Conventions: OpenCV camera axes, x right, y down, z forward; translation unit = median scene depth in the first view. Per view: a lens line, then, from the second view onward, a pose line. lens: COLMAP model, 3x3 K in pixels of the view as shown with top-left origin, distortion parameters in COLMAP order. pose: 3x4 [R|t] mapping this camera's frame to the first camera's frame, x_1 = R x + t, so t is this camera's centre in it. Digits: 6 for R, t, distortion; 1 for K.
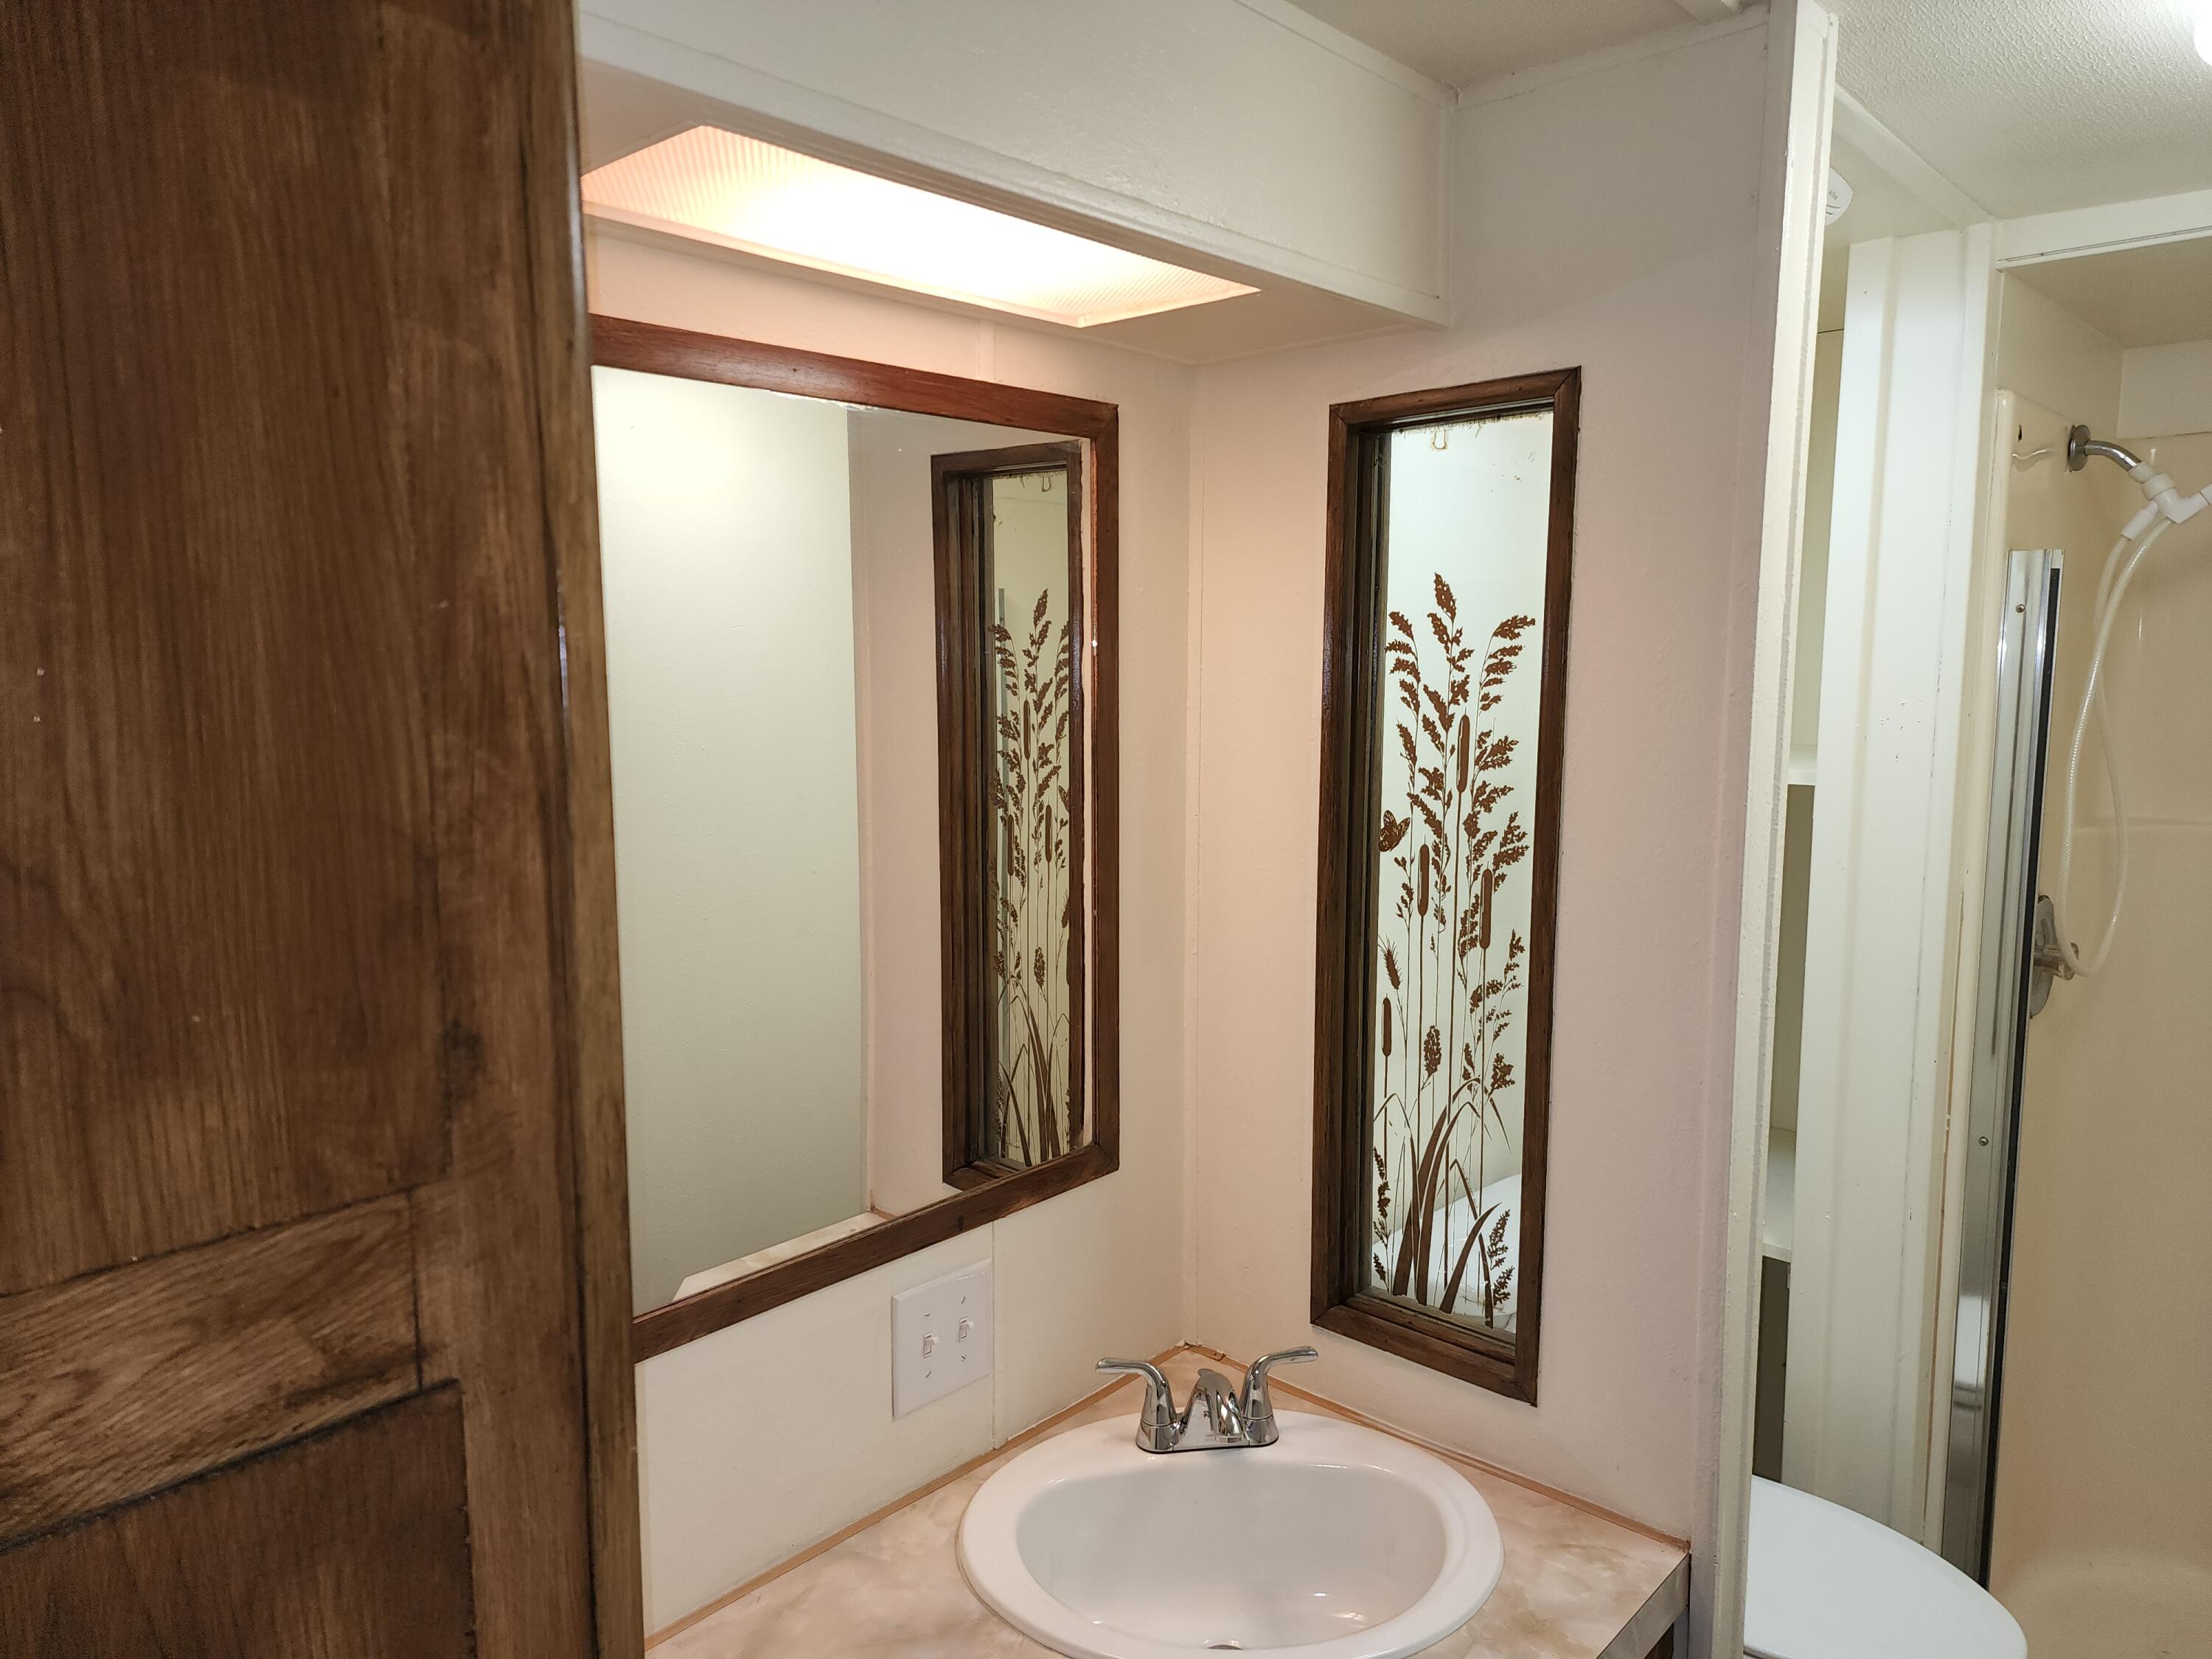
lens RADIAL K [[1465.2, 0, 1105.6], [0, 1465.2, 825.9], [0, 0, 1]] dist [0.076943, -0.063172]
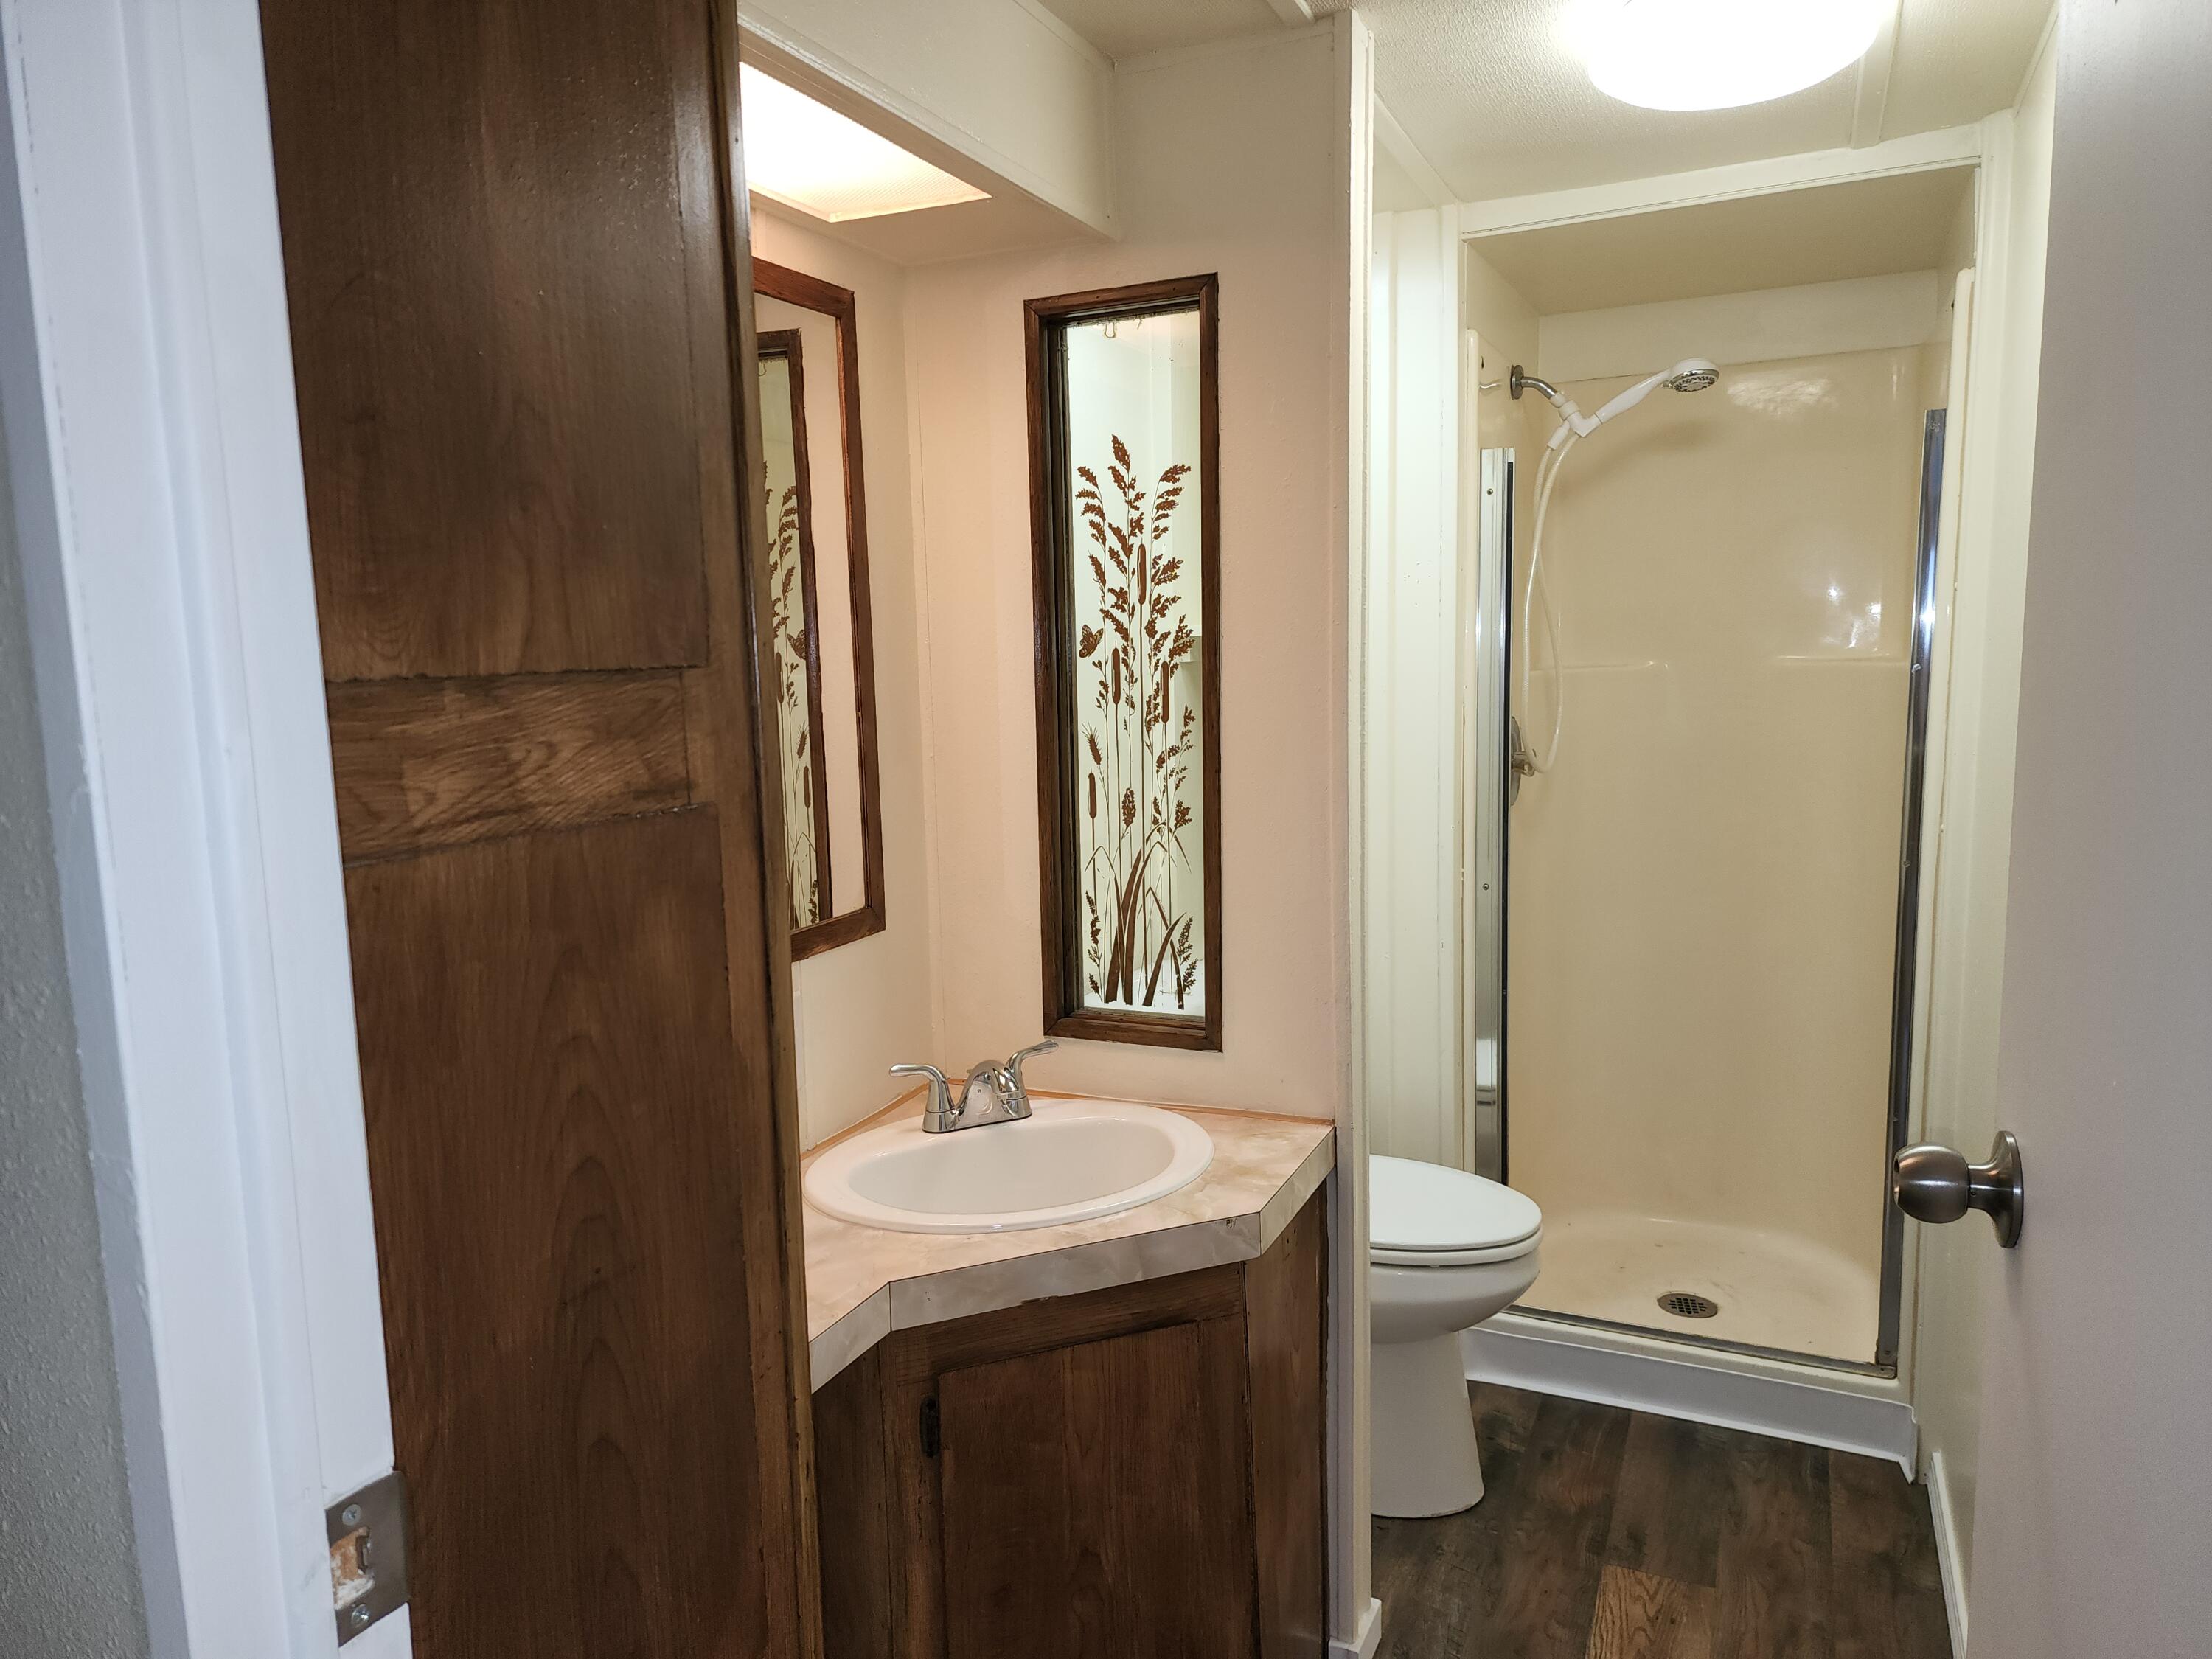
lens RADIAL K [[1465.2, 0, 1113.7], [0, 1465.2, 820.2], [0, 0, 1]] dist [0.076943, -0.063172]
pose [[0.949074, -0.059962, 0.309295, -0.195292], [0.058962, 0.998181, 0.012590, 0.149865], [-0.309487, 0.006288, 0.950883, -0.229691]]
